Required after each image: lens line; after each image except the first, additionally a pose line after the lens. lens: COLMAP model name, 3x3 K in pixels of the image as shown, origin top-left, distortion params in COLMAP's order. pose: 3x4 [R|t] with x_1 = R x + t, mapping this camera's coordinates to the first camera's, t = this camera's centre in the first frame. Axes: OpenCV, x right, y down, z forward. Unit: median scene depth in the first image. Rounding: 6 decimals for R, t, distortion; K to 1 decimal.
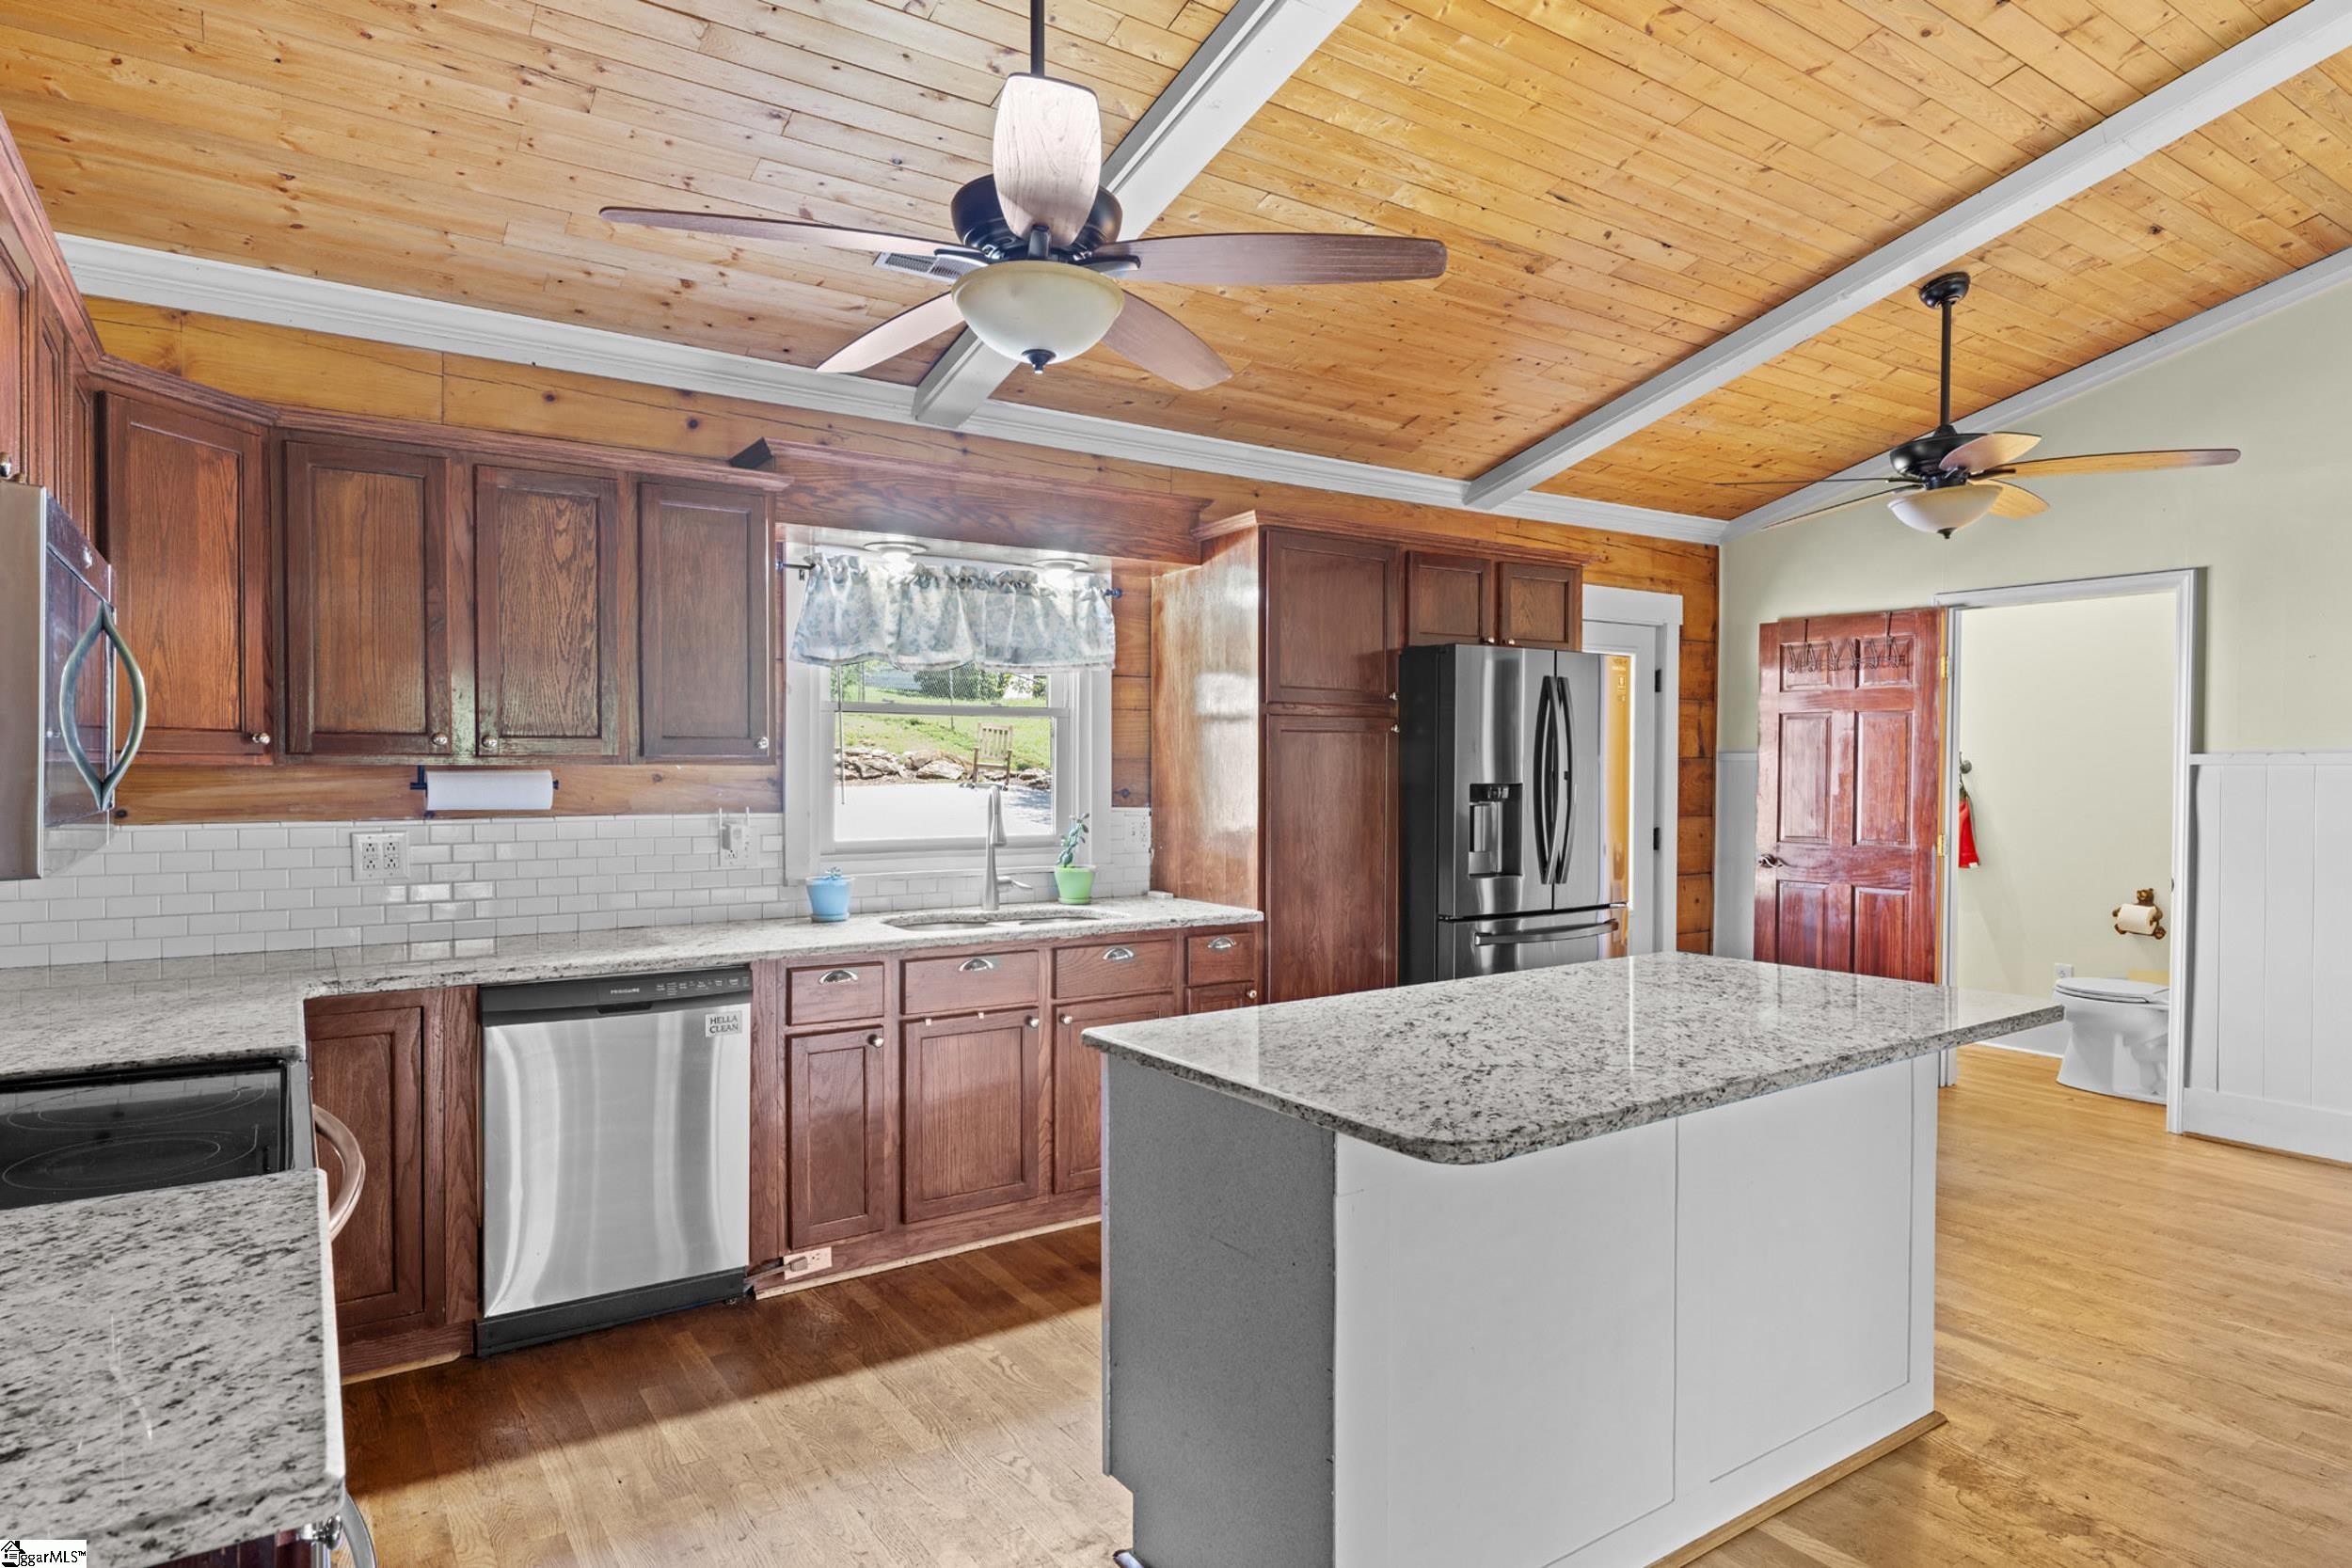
lens RADIAL K [[1322.5, 0, 1174.0], [0, 1322.5, 794.0], [0, 0, 1]] dist [0.002511, -0.001308]
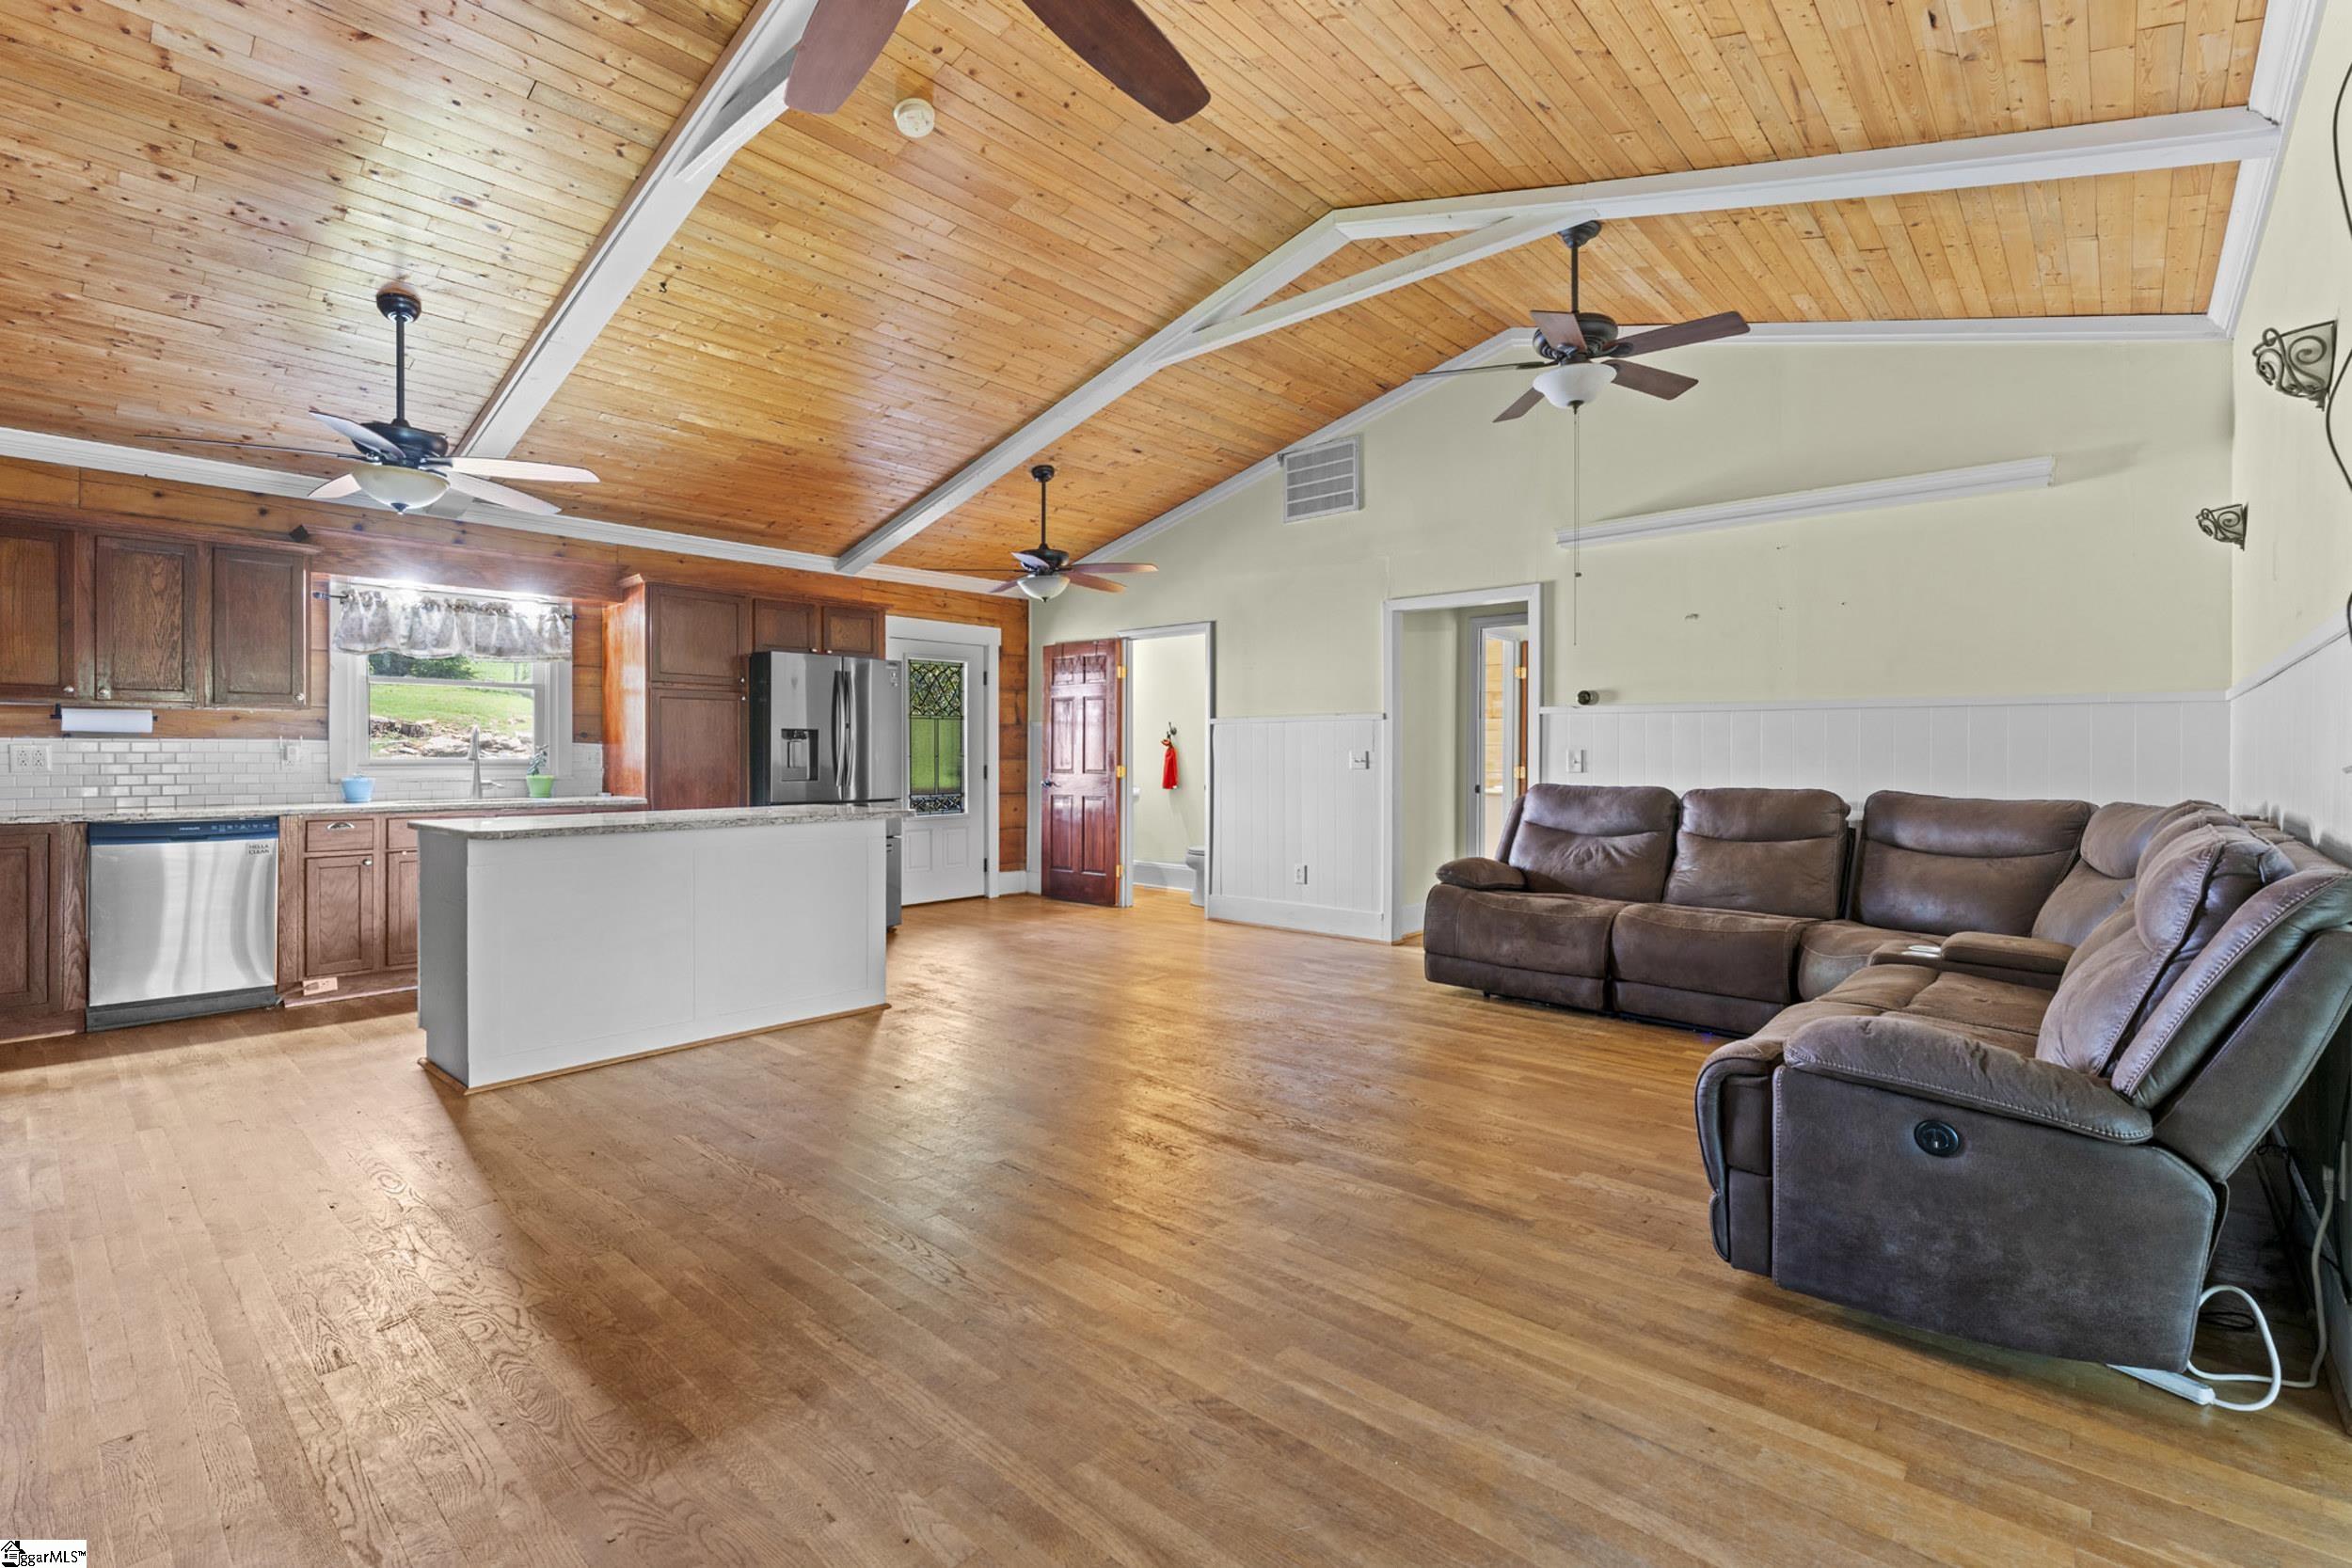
lens RADIAL K [[1052.0, 0, 1160.3], [0, 1052.0, 758.2], [0, 0, 1]] dist [-0.001378, 0.000169]
pose [[0.972012, -0.000771, 0.234931, 0.405605], [0.005205, 0.999820, -0.018254, 0.063987], [-0.234874, 0.018966, 0.971841, -0.536913]]
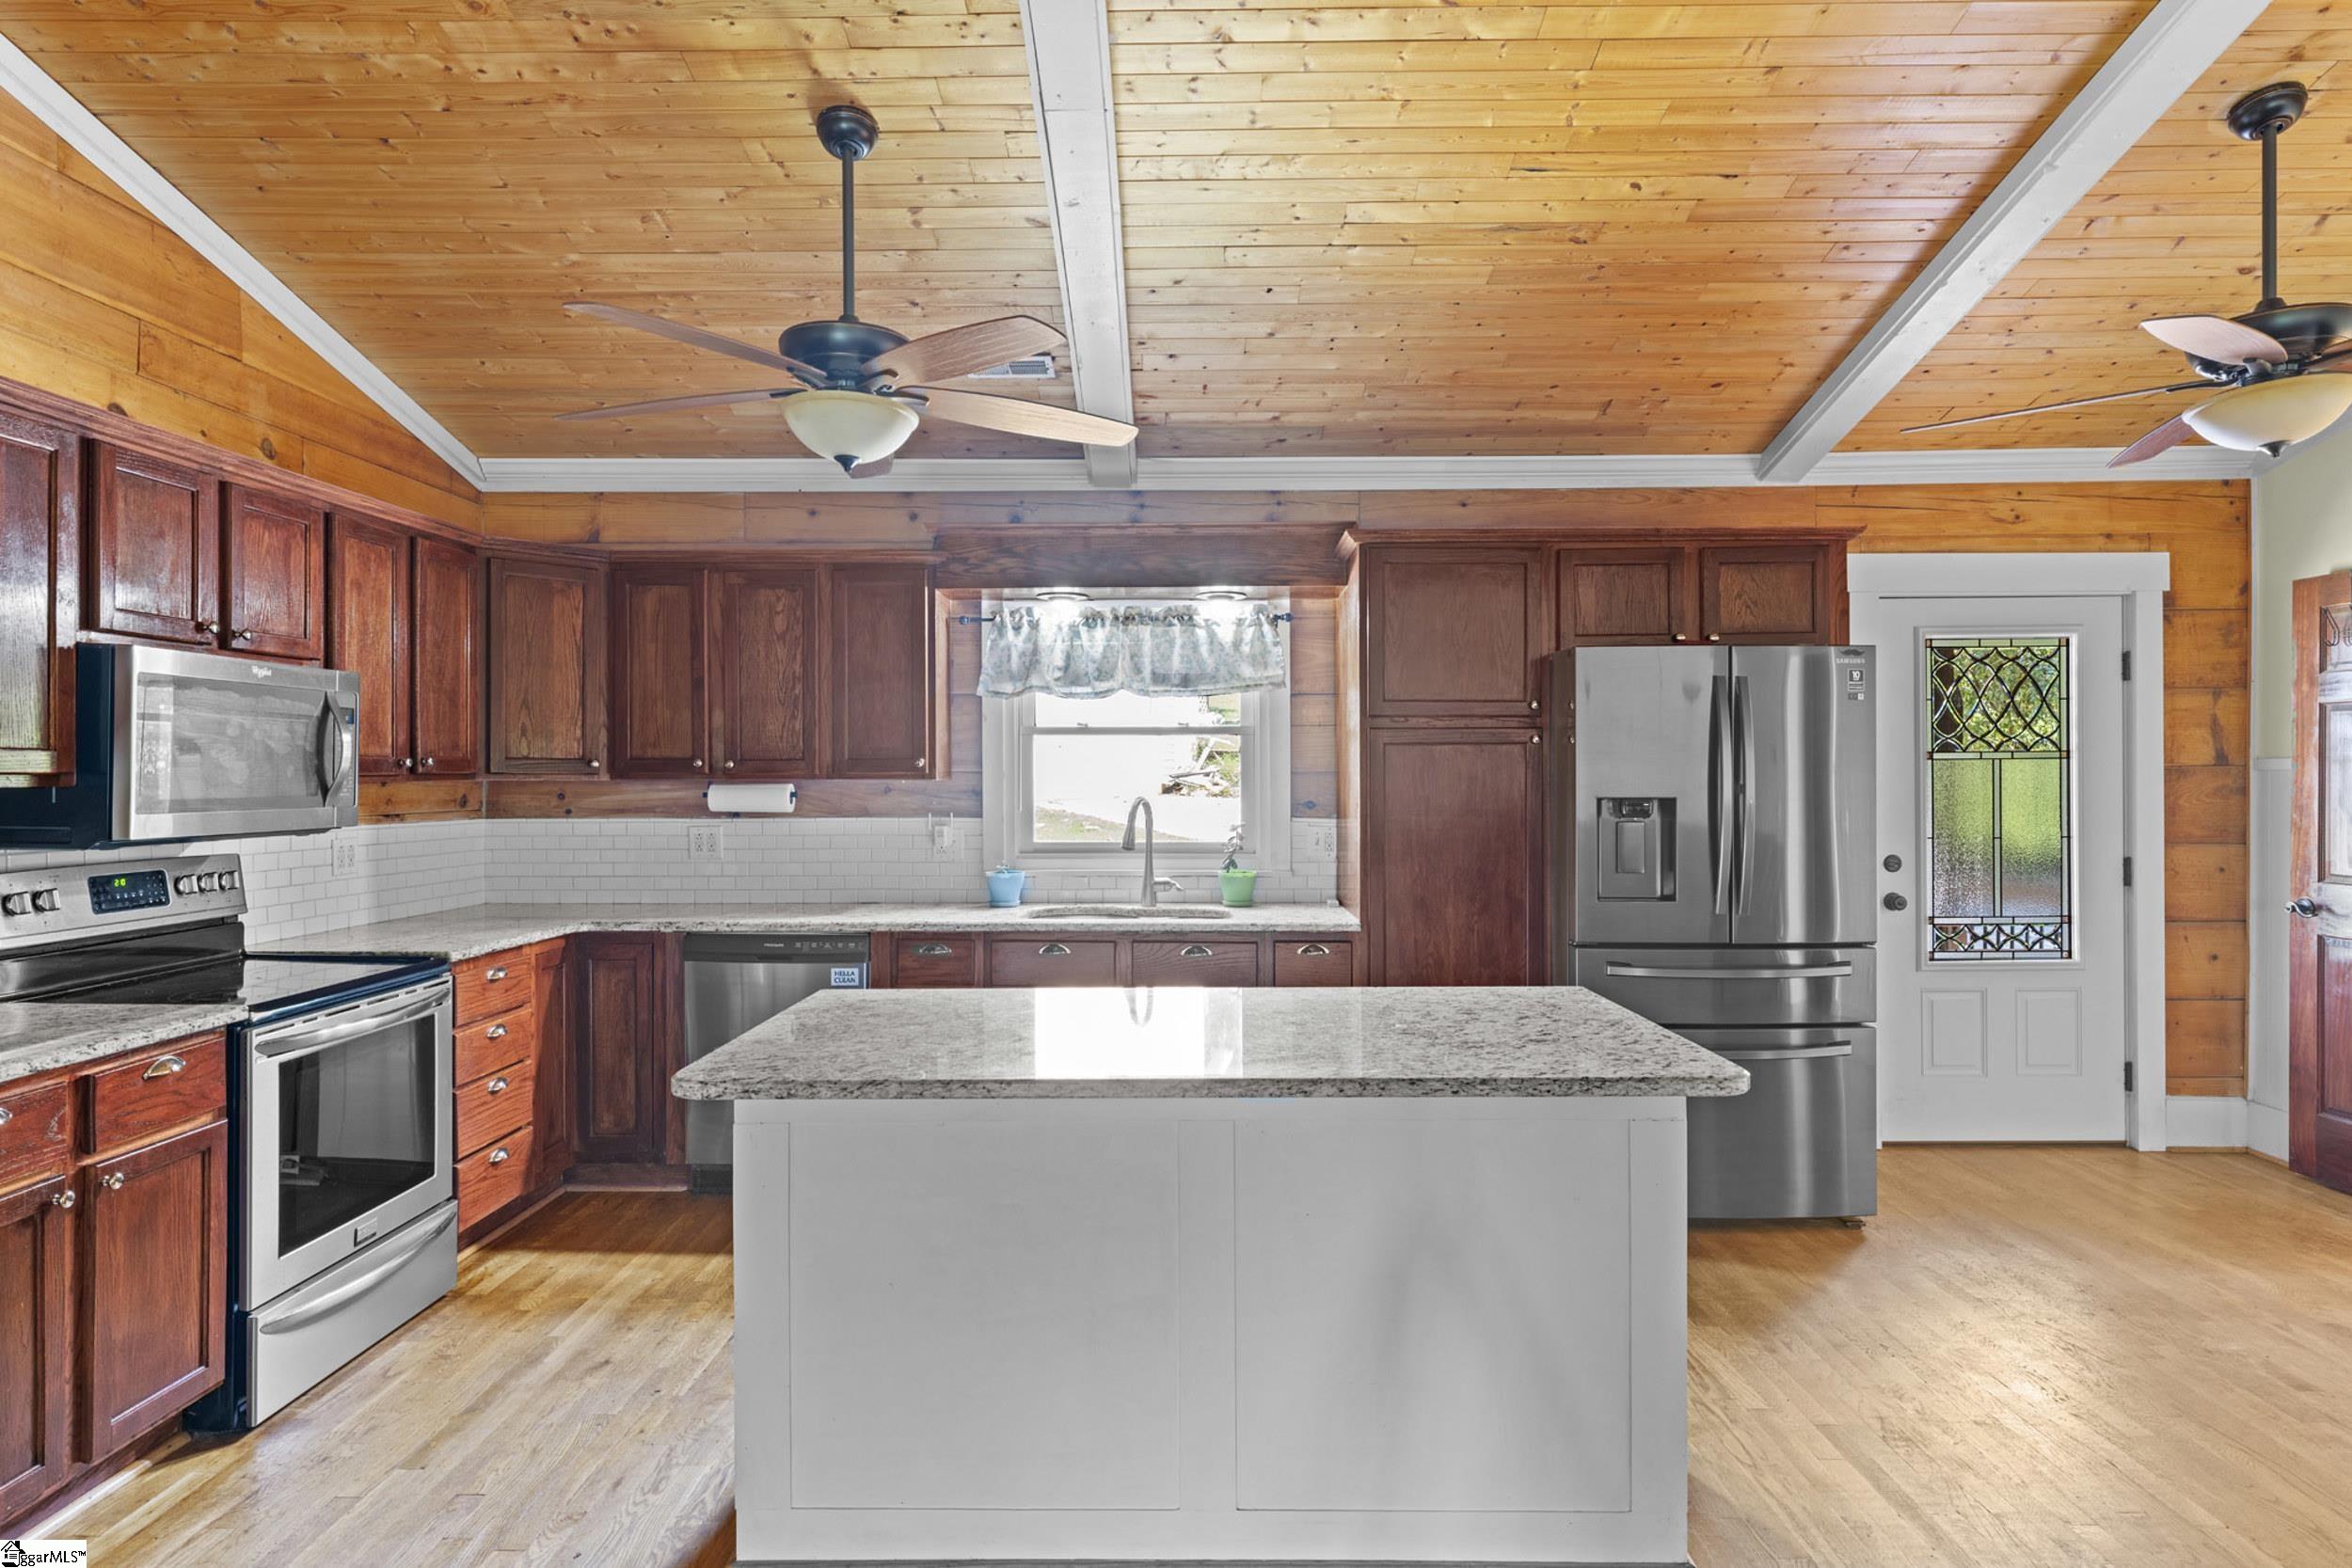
lens RADIAL K [[1297.6, 0, 1170.0], [0, 1297.6, 778.4], [0, 0, 1]] dist [0.000388, -0.001120]
pose [[0.819641, -0.002716, -0.572871, 0.518051], [-0.009026, 0.999803, -0.017655, -0.002747], [0.572806, 0.019641, 0.819456, 0.097268]]
